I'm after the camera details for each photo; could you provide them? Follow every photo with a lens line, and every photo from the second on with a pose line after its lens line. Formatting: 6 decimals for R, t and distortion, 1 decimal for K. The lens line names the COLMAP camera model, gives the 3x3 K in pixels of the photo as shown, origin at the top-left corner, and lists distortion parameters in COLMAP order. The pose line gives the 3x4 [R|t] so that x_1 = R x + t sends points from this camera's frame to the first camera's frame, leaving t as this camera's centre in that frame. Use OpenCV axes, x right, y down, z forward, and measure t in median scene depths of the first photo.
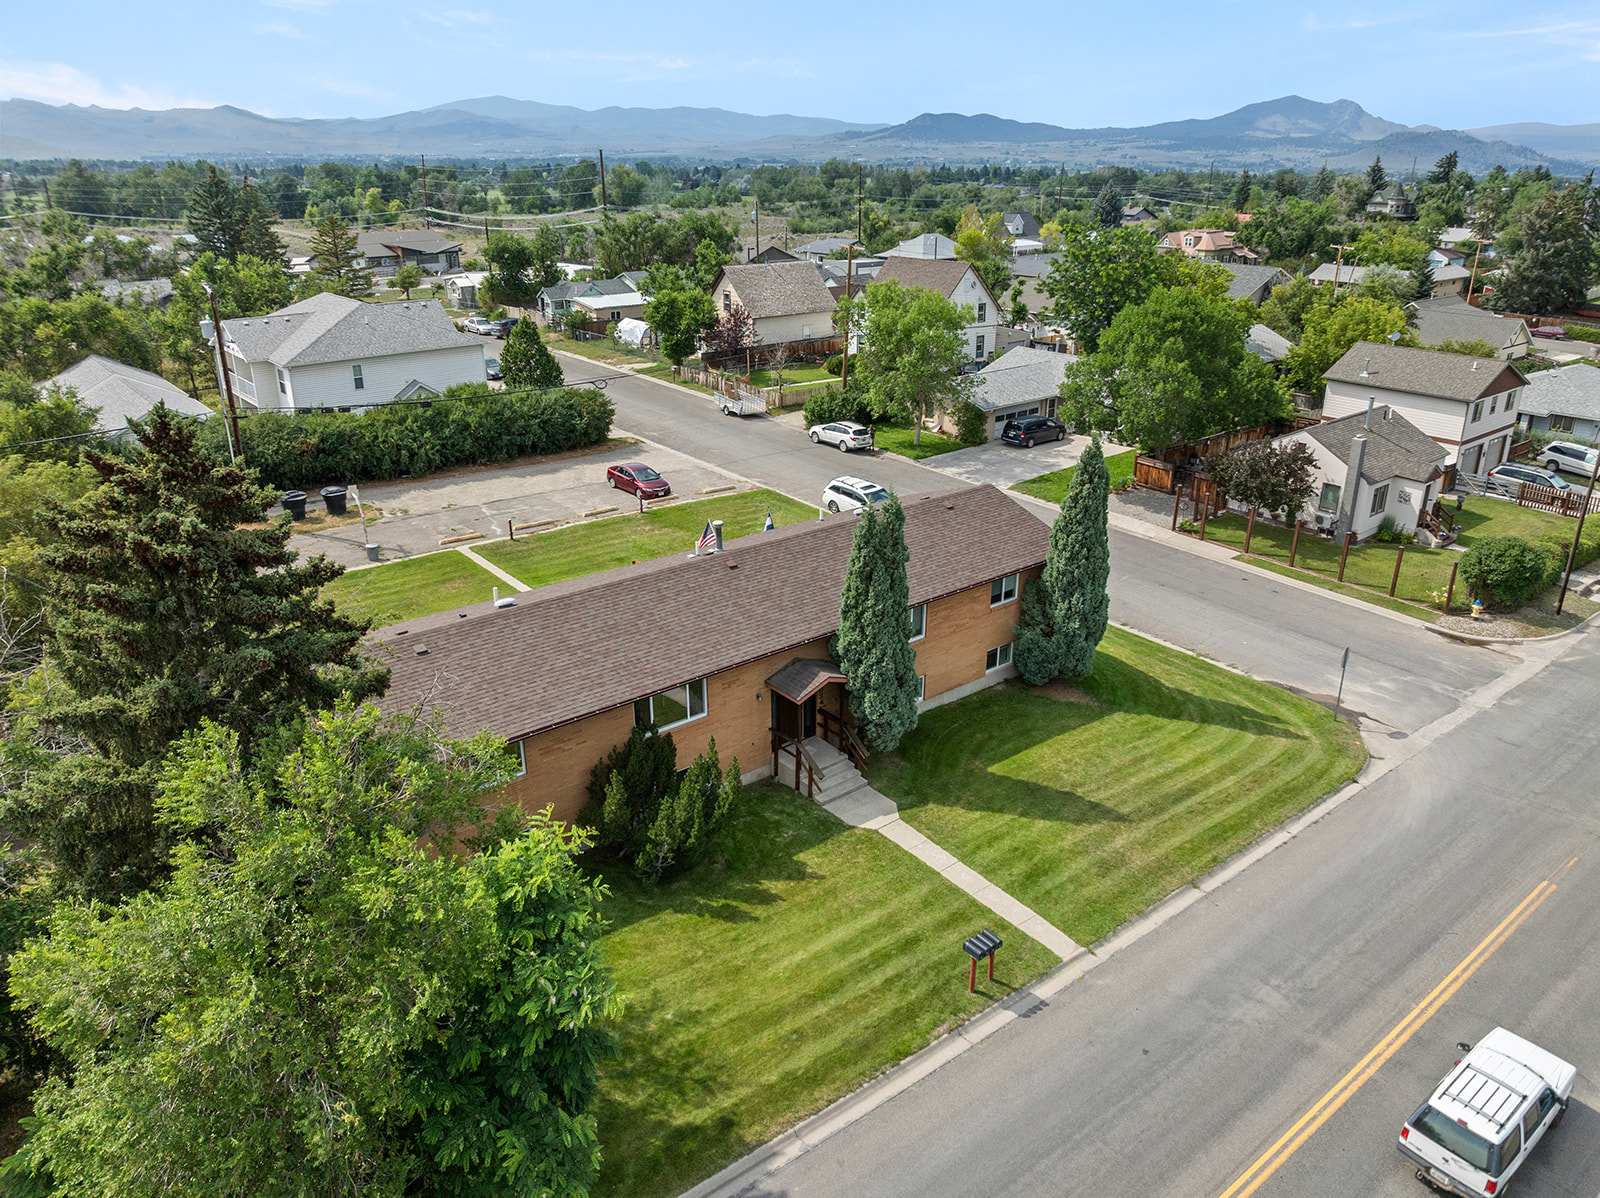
lens RADIAL K [[1117.4, 0, 803.7], [0, 1117.4, 602.5], [0, 0, 1]] dist [-0.034765, -0.005896]
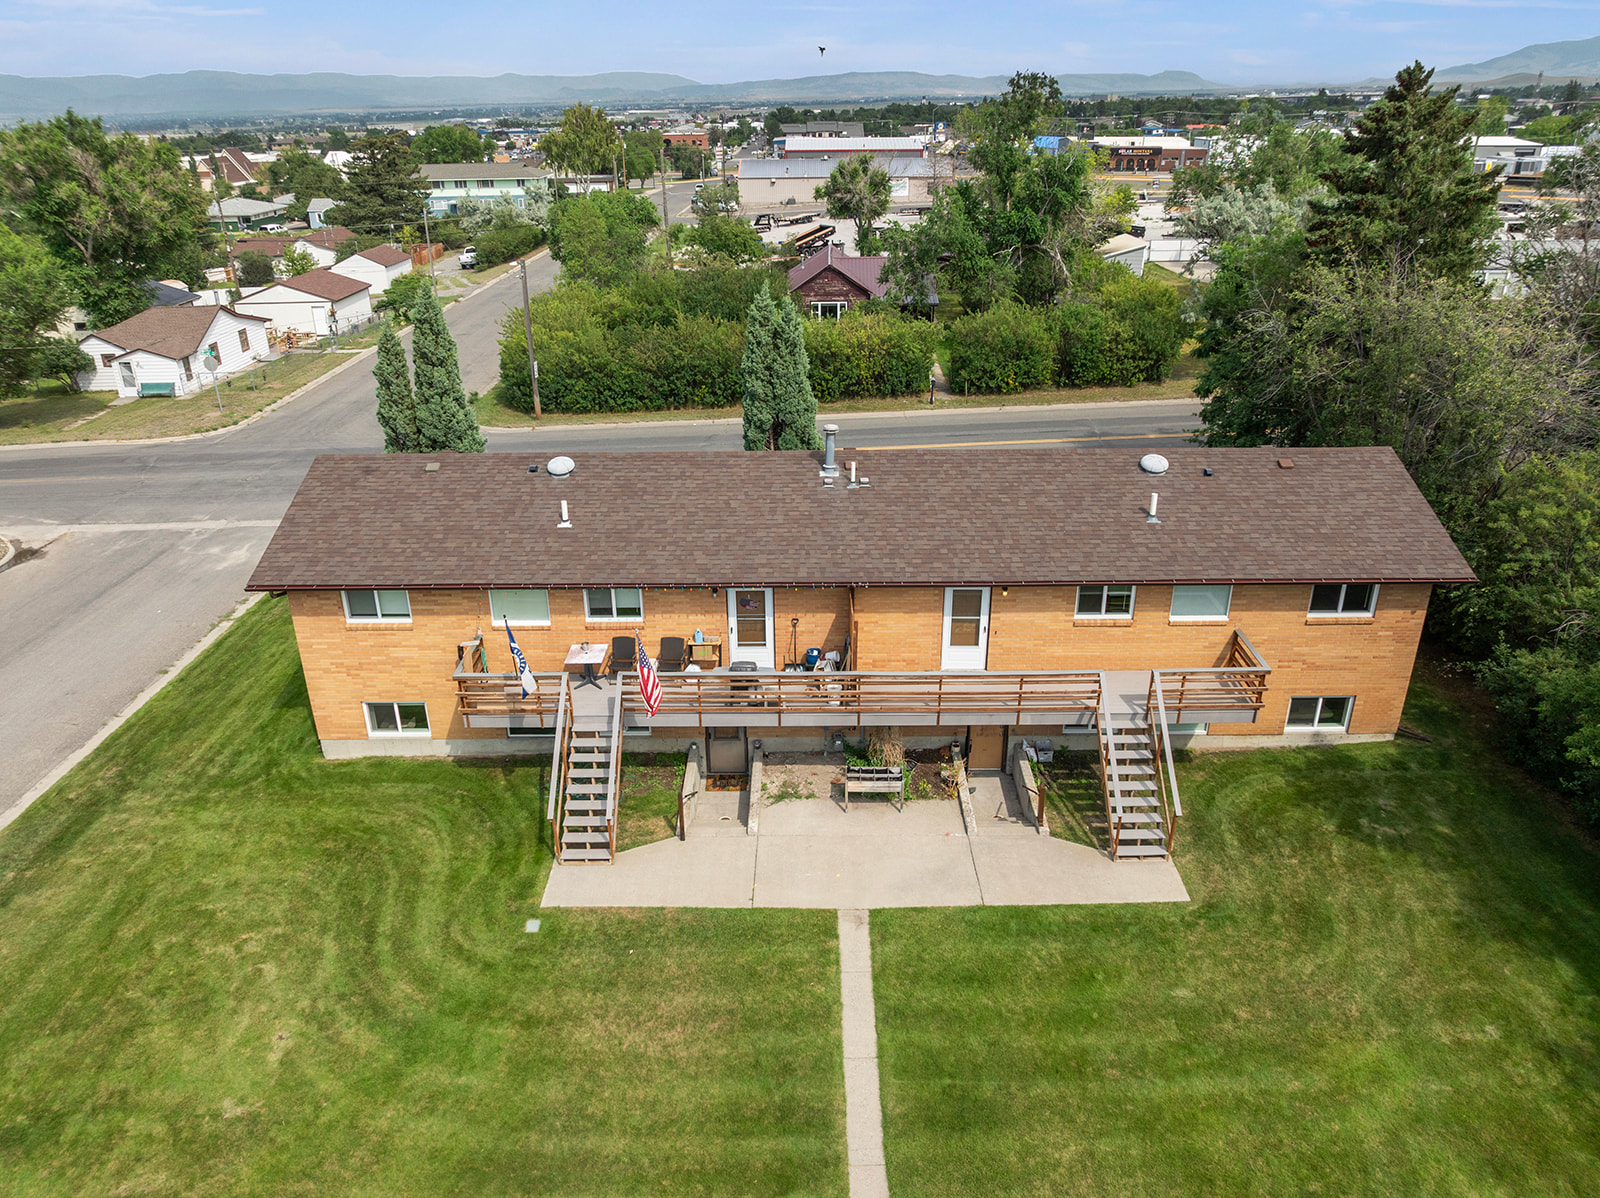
lens RADIAL K [[1125.4, 0, 801.9], [0, 1125.4, 593.7], [0, 0, 1]] dist [-0.032492, -0.002222]
pose [[-0.775960, -0.249213, 0.579465, -0.302353], [0.246390, 0.725914, 0.642138, -0.275561], [-0.580671, 0.641047, -0.501876, 0.861075]]
